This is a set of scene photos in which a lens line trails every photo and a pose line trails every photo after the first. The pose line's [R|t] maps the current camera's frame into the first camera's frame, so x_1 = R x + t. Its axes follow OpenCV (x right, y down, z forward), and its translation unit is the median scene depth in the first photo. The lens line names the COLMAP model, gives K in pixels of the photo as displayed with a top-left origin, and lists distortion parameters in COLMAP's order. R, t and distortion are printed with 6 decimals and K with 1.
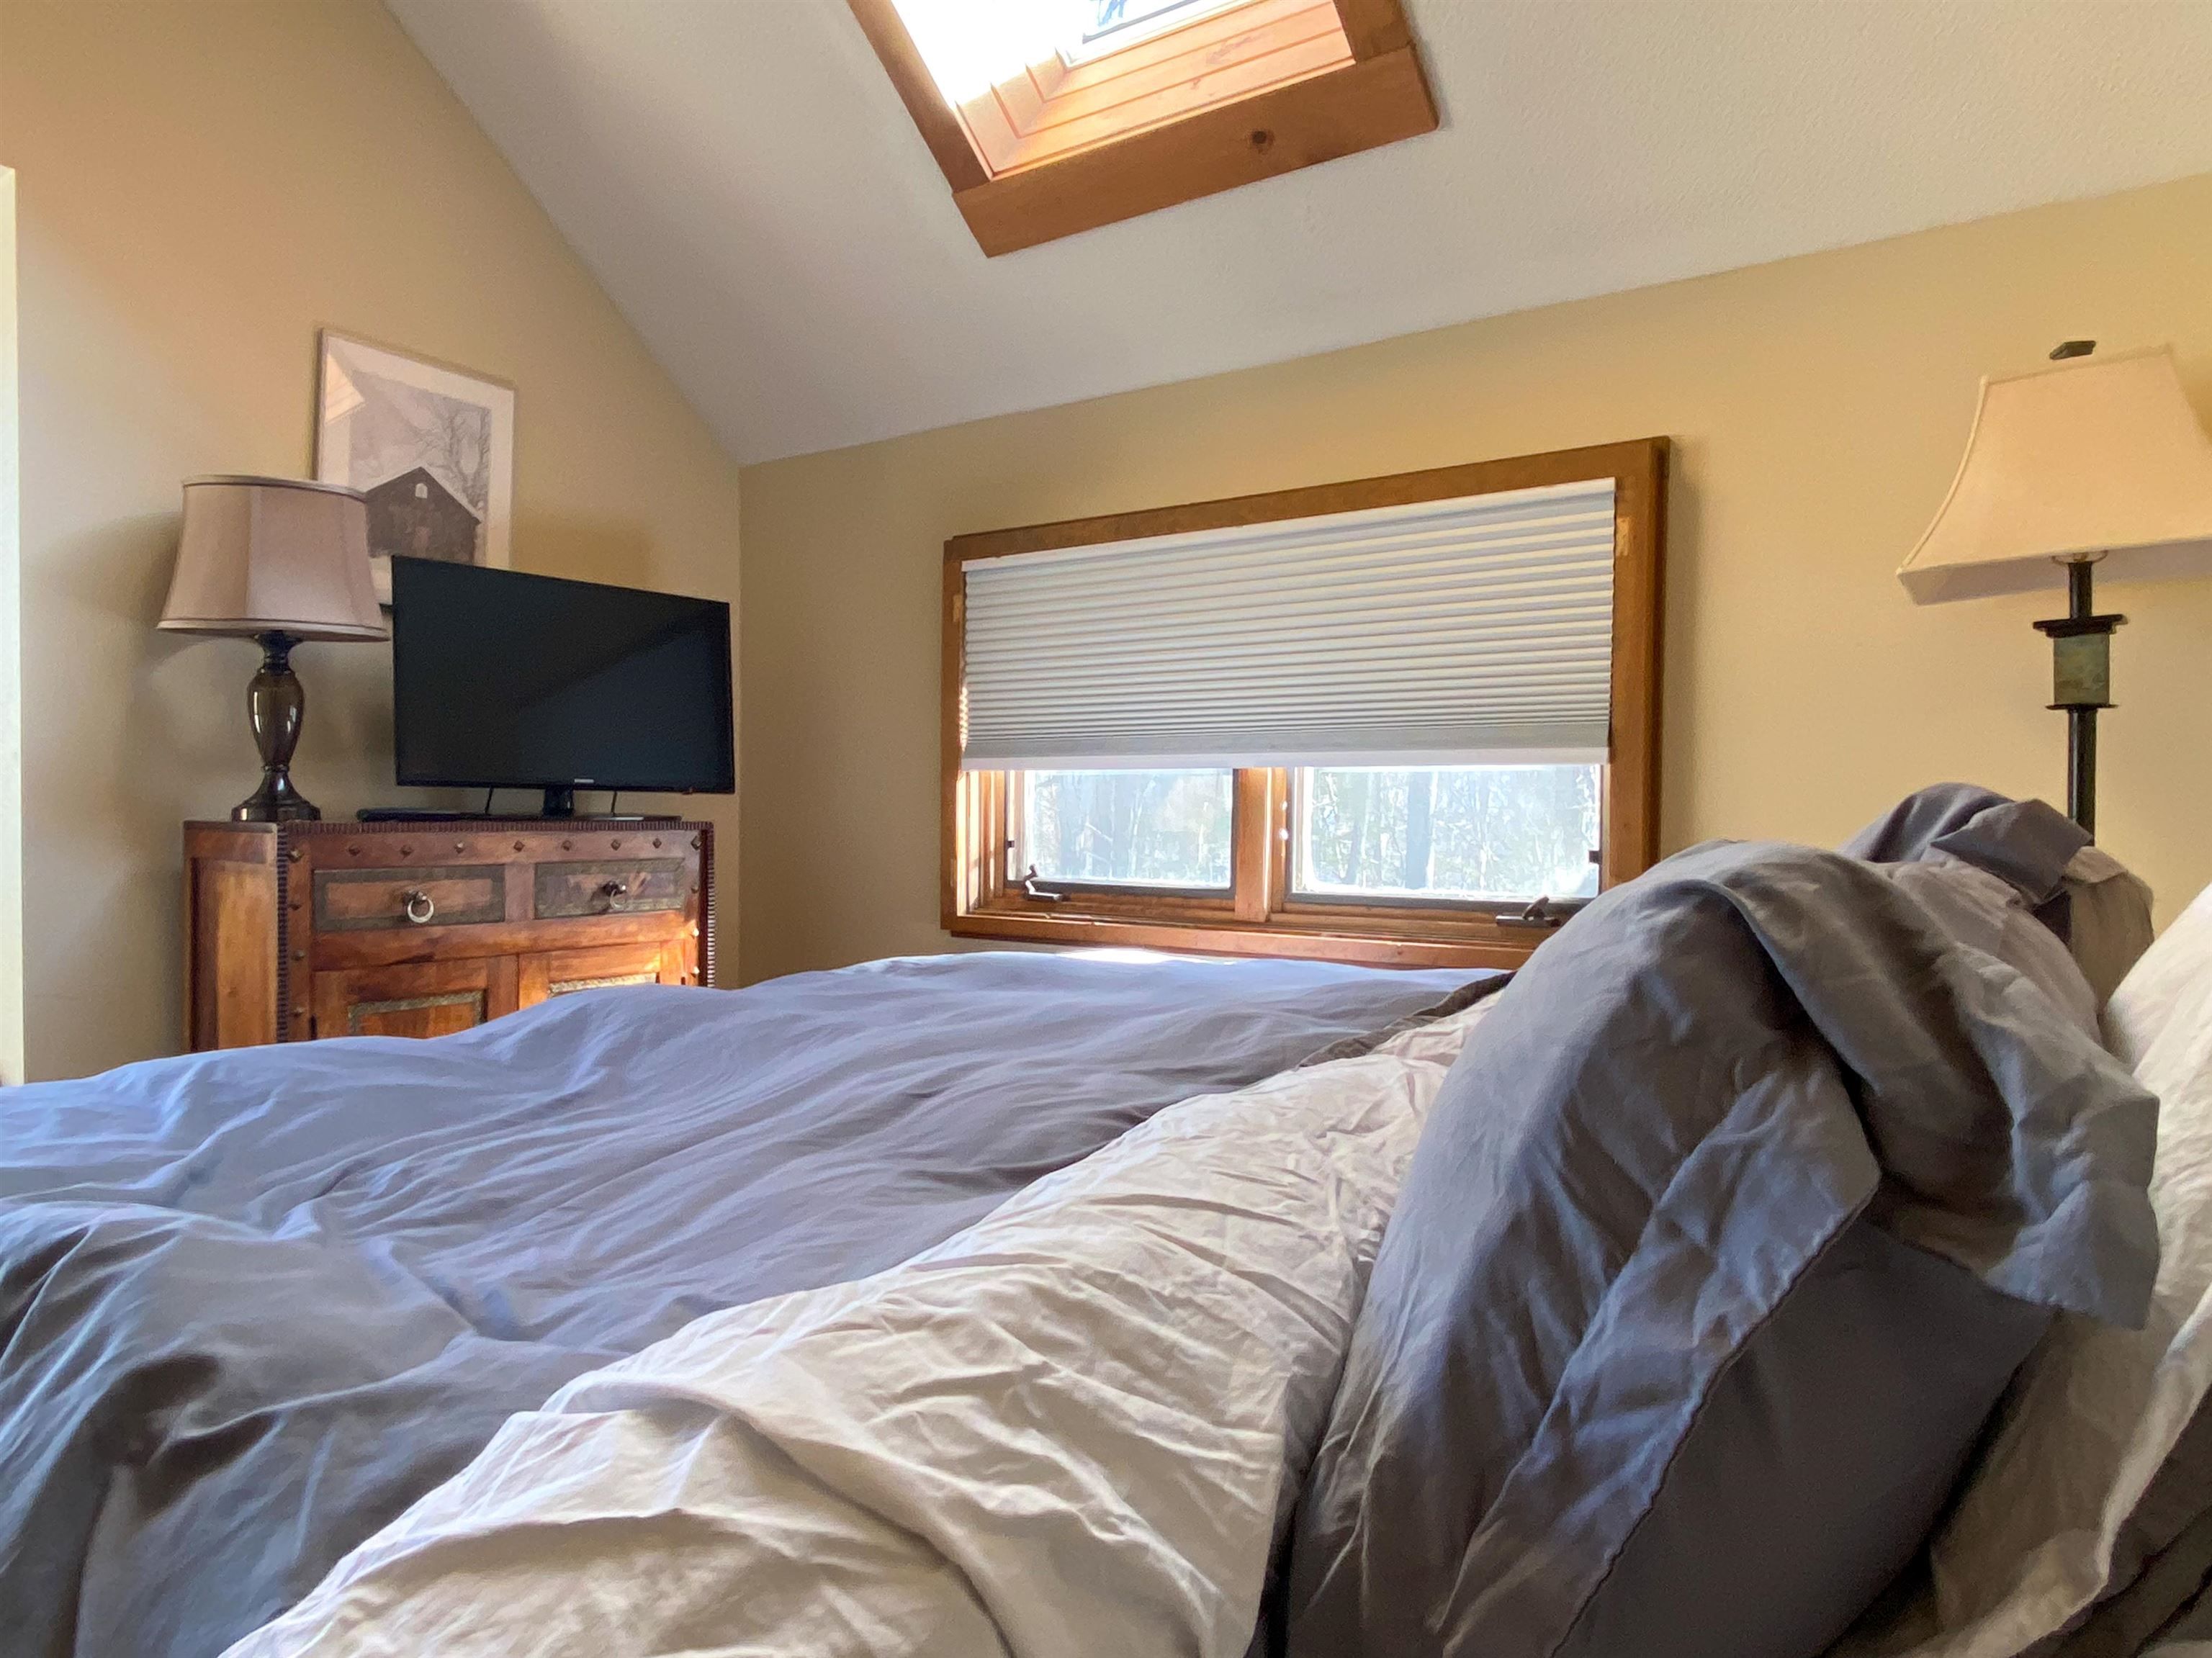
lens RADIAL K [[1410.8, 0, 1112.7], [0, 1410.8, 821.6], [0, 0, 1]] dist [-0.009623, -0.009347]
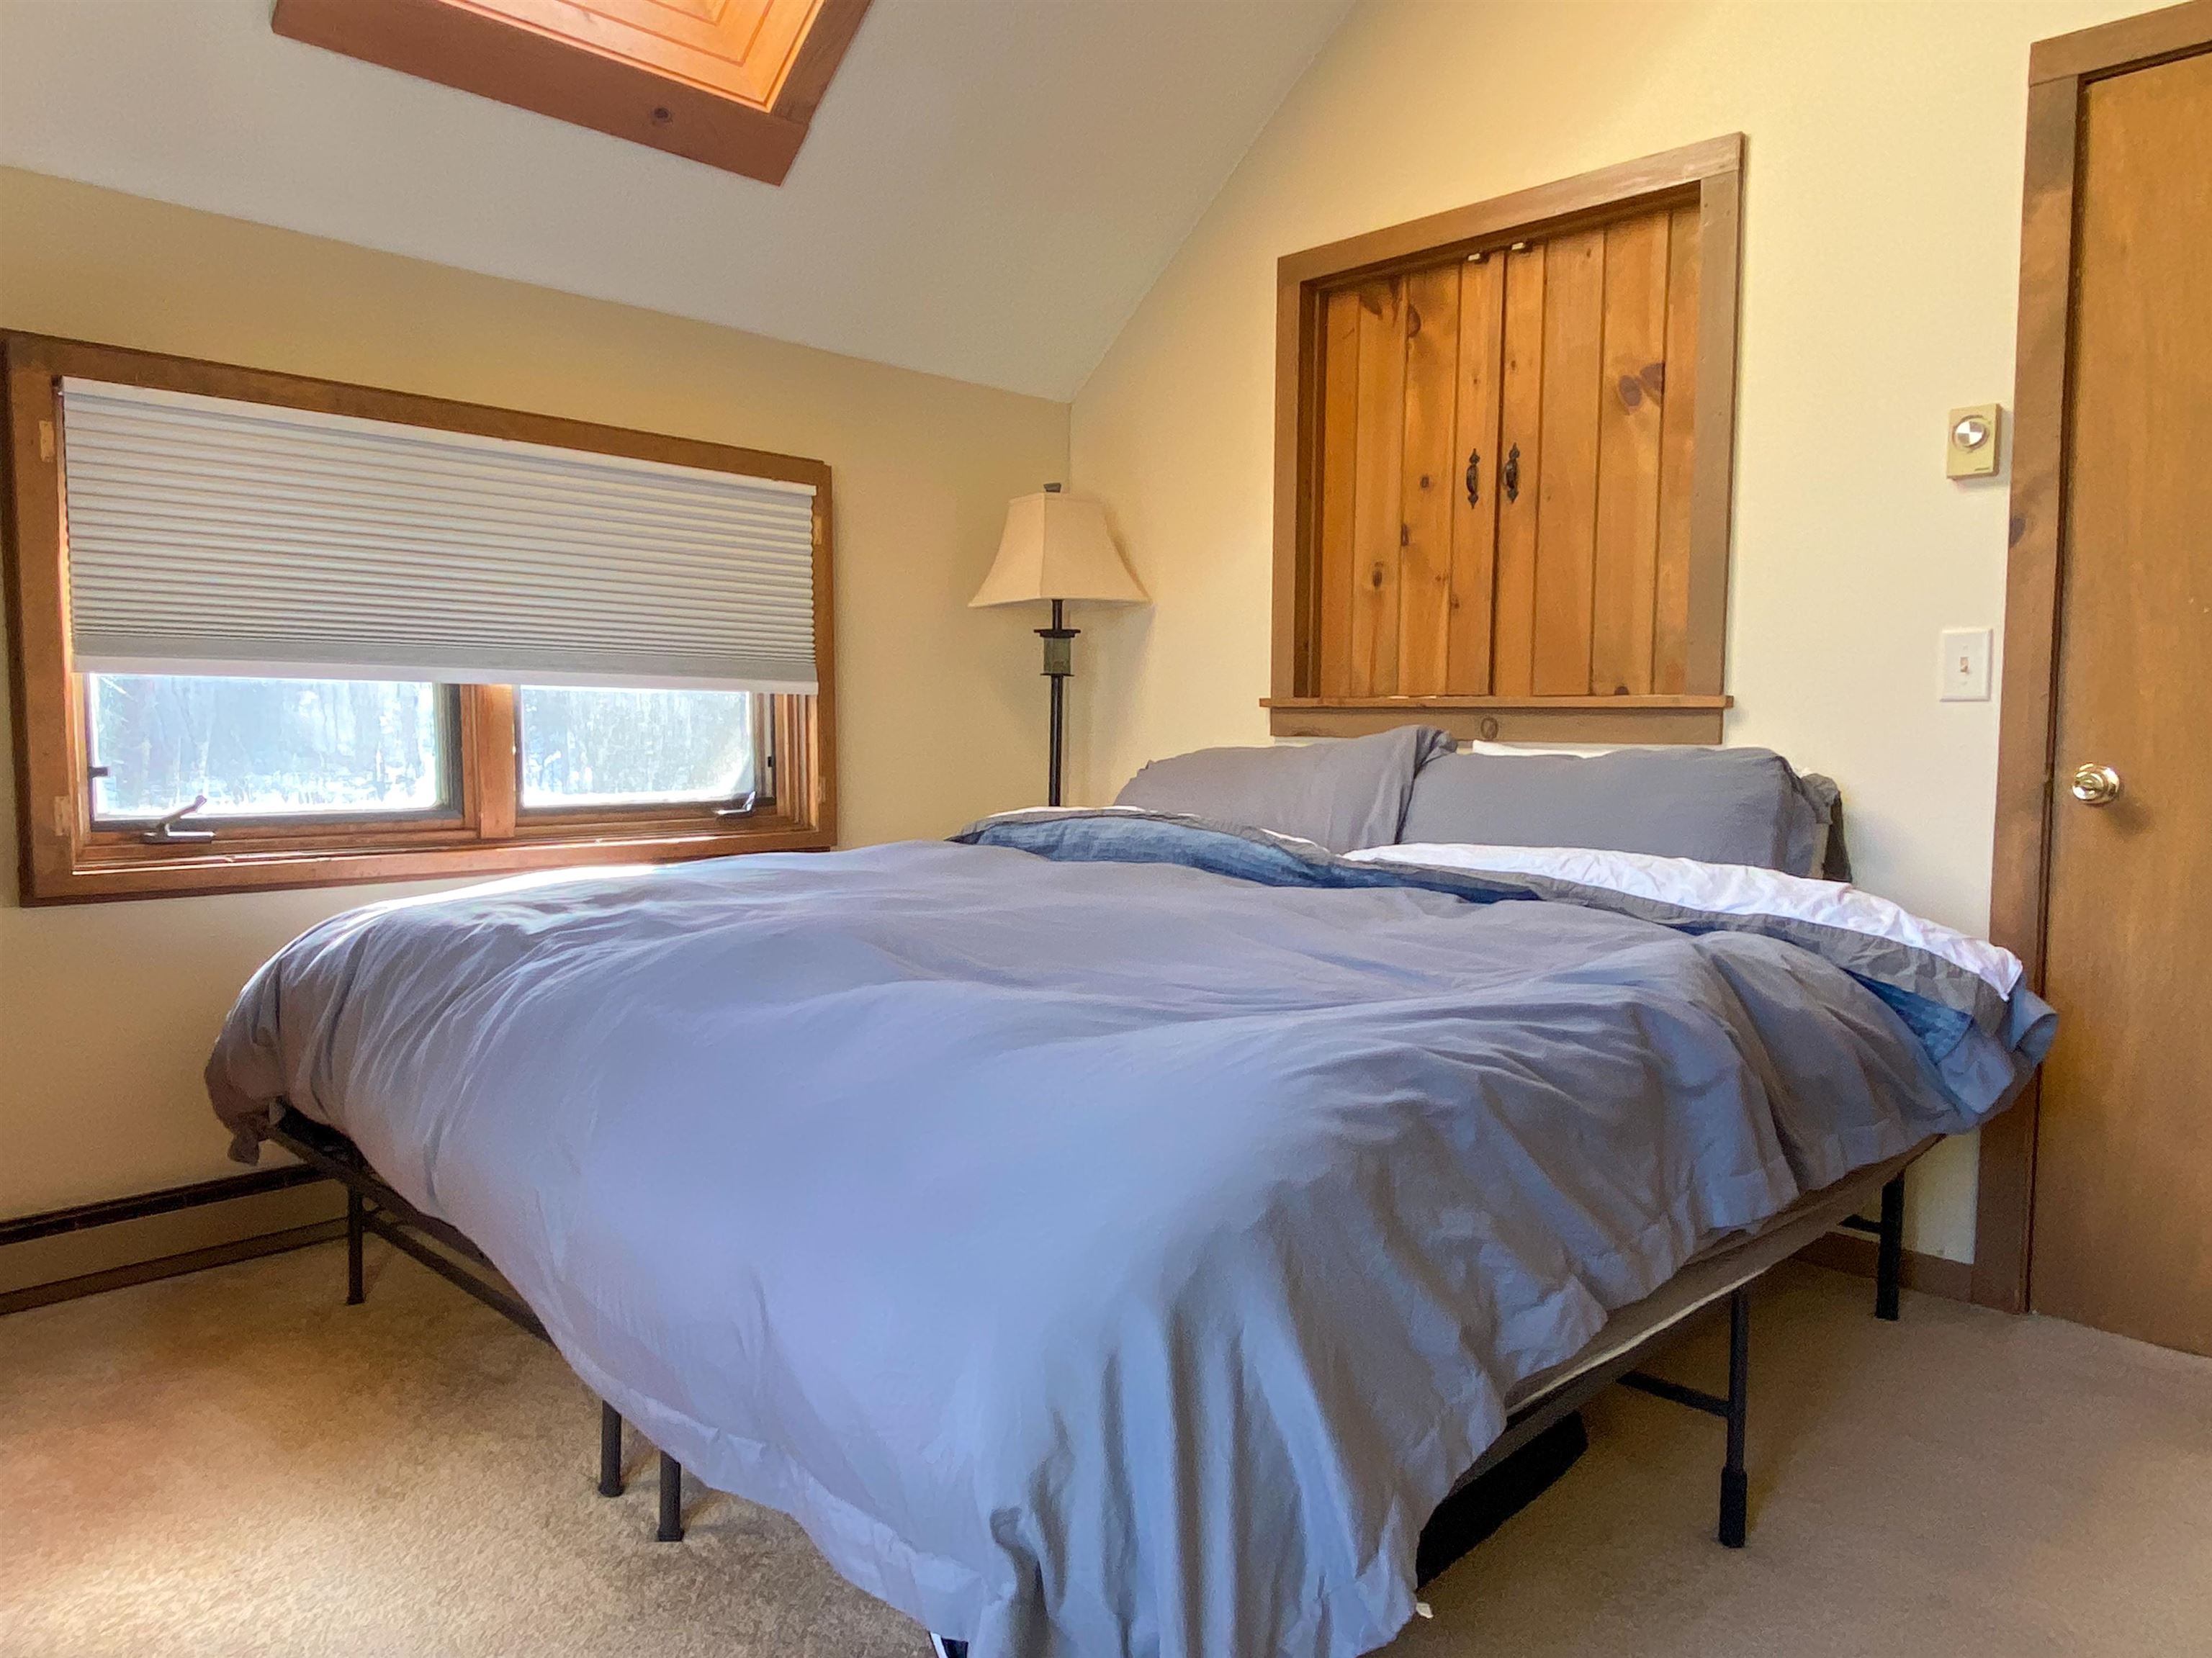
lens RADIAL K [[1410.8, 0, 1110.9], [0, 1410.8, 823.7], [0, 0, 1]] dist [-0.009623, -0.009347]
pose [[0.151695, -0.069598, 0.985974, -1.180613], [0.001709, 0.997535, 0.070152, -0.012654], [-0.988426, -0.008957, 0.151440, 0.594475]]
